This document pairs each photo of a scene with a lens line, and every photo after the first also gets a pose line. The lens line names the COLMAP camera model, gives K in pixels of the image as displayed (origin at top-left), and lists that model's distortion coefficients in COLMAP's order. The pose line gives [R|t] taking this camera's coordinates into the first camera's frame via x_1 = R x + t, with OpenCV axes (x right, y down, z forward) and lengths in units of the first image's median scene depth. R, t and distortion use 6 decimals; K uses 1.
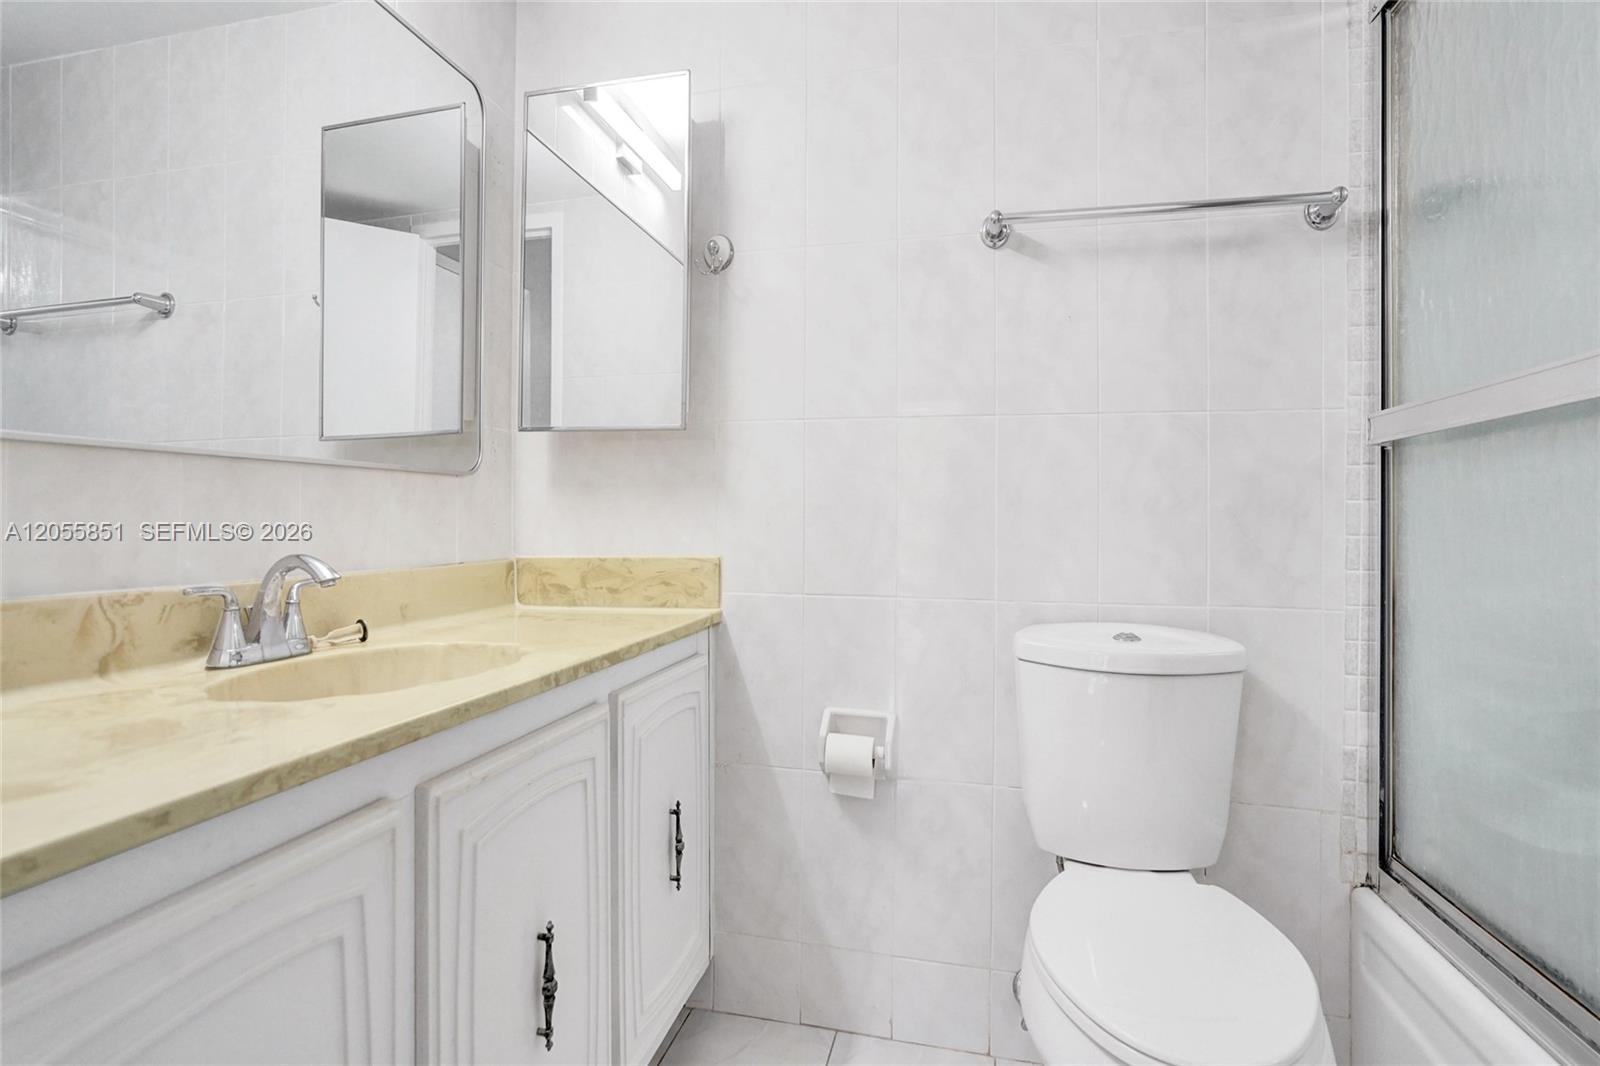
lens RADIAL K [[757.4, 0, 795.3], [0, 757.4, 535.8], [0, 0, 1]] dist [-0.043545, 0.017569]
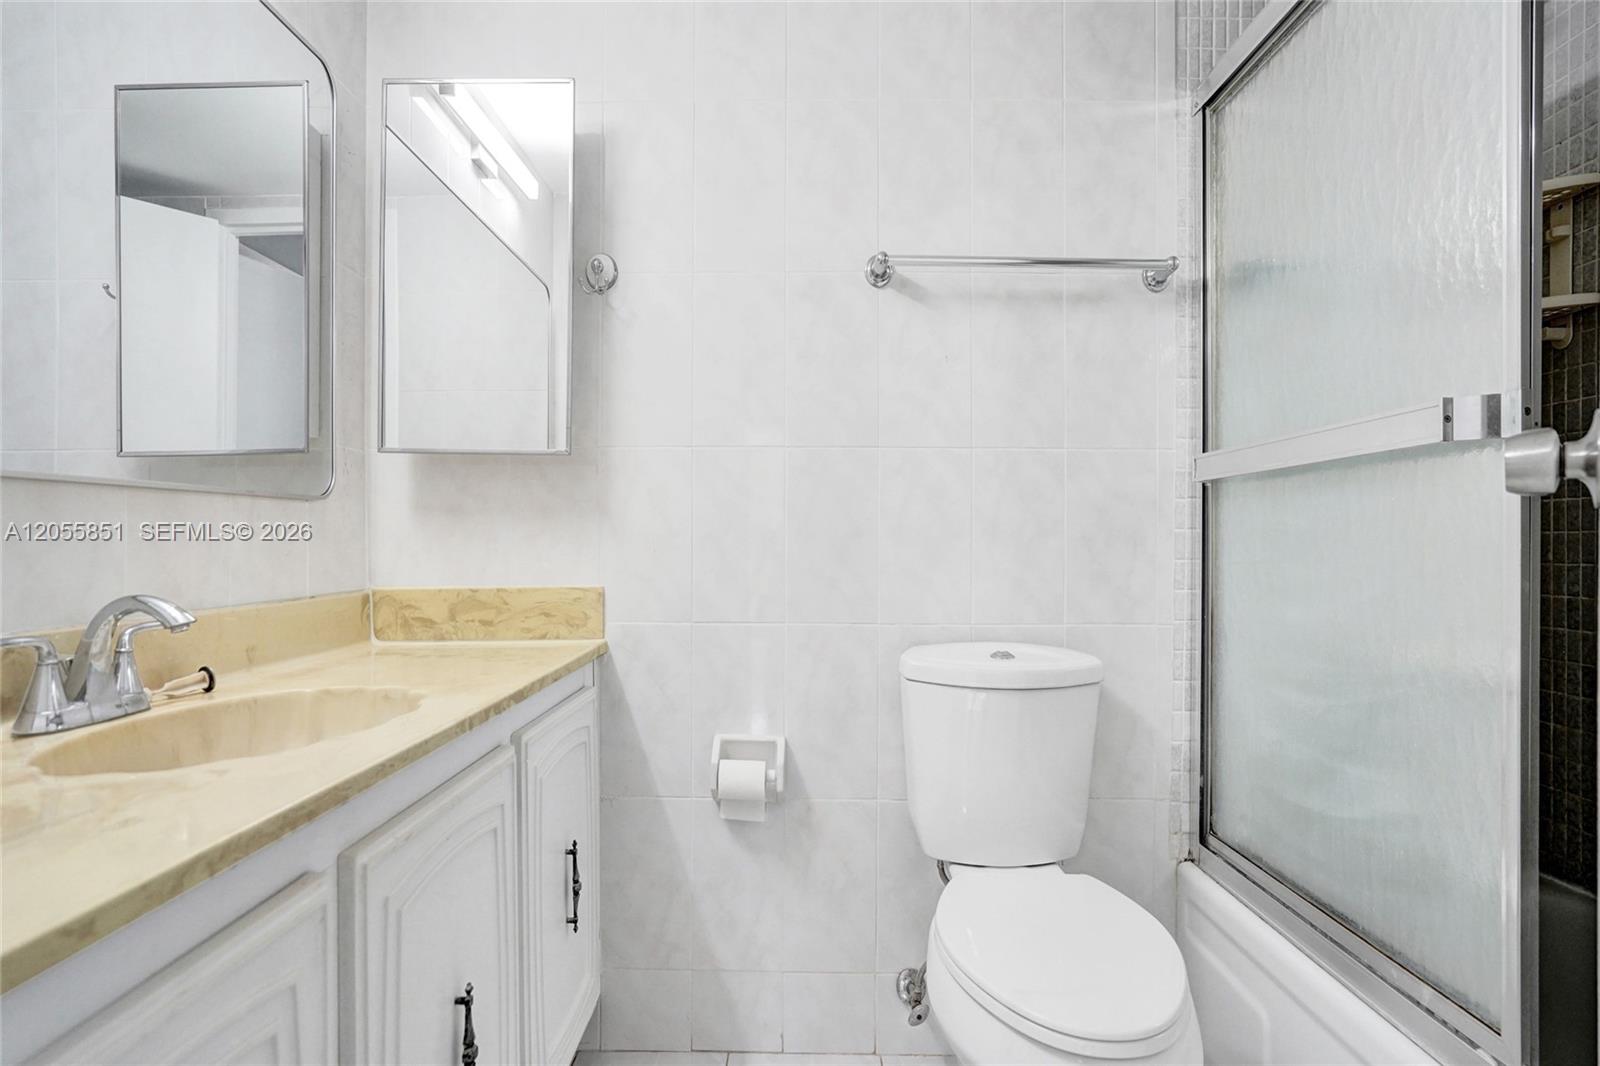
lens RADIAL K [[757.4, 0, 761.3], [0, 757.4, 560.6], [0, 0, 1]] dist [-0.043545, 0.017569]
pose [[0.974635, -0.009676, 0.223590, -0.134736], [0.007371, 0.999911, 0.011141, -0.015820], [-0.223678, -0.009210, 0.974620, 0.011381]]
